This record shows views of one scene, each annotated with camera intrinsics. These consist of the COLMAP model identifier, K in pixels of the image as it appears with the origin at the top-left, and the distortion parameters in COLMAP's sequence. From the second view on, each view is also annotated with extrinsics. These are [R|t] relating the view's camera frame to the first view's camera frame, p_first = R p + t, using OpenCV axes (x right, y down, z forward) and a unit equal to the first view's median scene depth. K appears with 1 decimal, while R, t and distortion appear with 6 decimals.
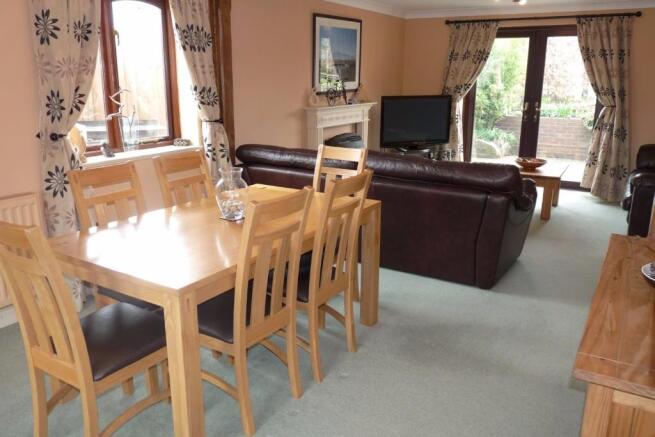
lens RADIAL K [[529.2, 0, 327.2], [0, 529.2, 217.7], [0, 0, 1]] dist [-0.003752, -0.015149]
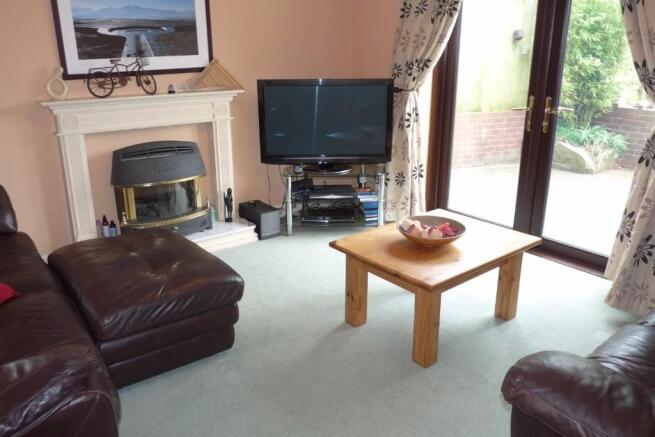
lens RADIAL K [[529.2, 0, 327.9], [0, 529.2, 219.6], [0, 0, 1]] dist [-0.003752, -0.015149]
pose [[0.936093, 0.108630, -0.334559, 0.380417], [-0.088399, 0.993245, 0.075164, -0.118731], [0.340464, -0.040786, 0.939372, 0.435834]]
